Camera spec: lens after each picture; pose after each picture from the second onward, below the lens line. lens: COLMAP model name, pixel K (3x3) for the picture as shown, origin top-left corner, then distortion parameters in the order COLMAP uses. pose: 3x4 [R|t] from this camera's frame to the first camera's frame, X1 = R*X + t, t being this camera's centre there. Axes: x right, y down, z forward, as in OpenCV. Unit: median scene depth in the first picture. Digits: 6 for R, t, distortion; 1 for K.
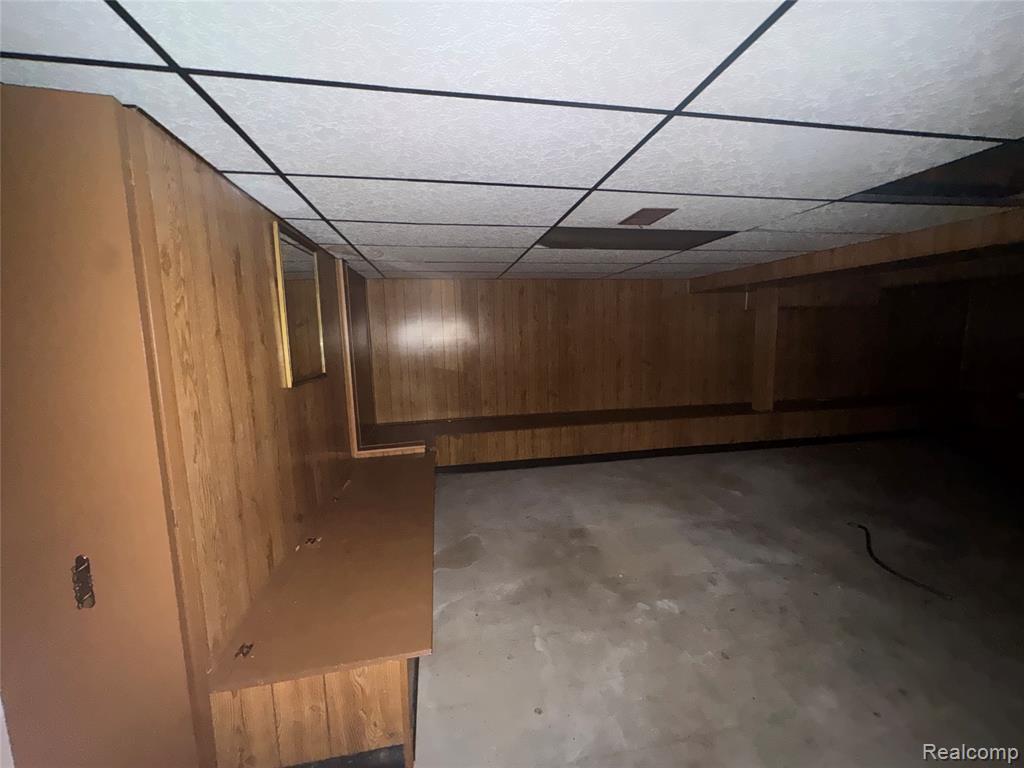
lens RADIAL K [[408.6, 0, 512.0], [0, 408.6, 384.0], [0, 0, 1]] dist [-0.001740, 0.000085]
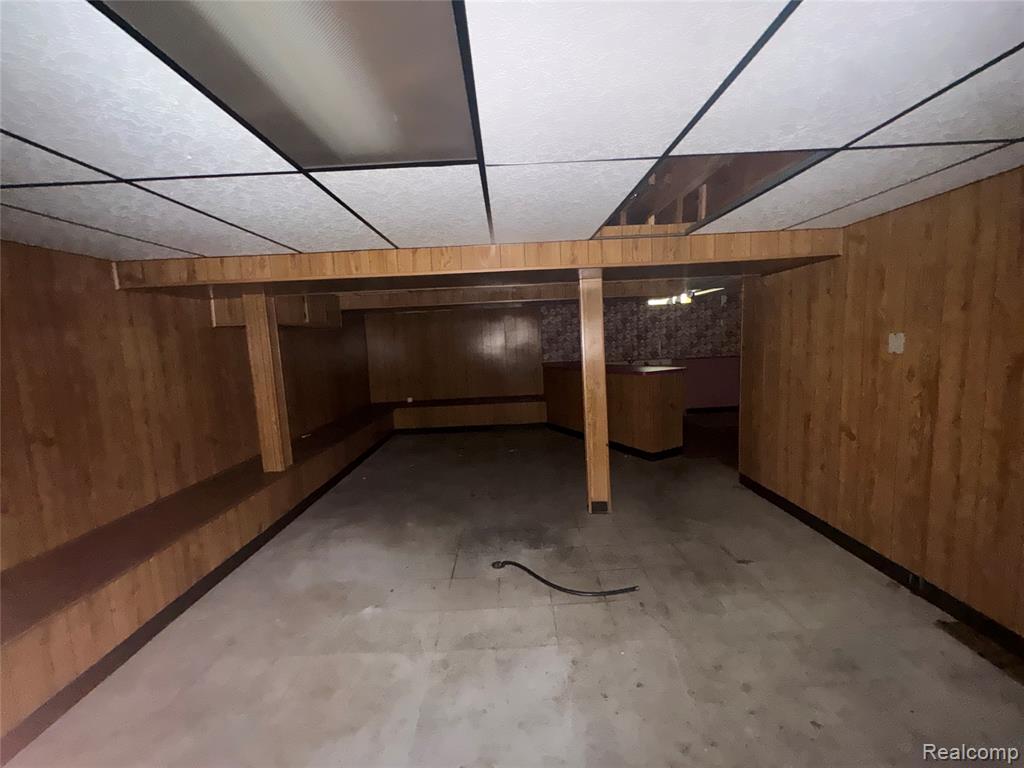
lens RADIAL K [[408.6, 0, 512.0], [0, 408.6, 384.0], [0, 0, 1]] dist [-0.001740, 0.000085]
pose [[0.158571, -0.112262, 0.980945, 0.004819], [0.166605, 0.982311, 0.085487, -0.102555], [-0.973190, 0.149875, 0.174469, 0.664269]]
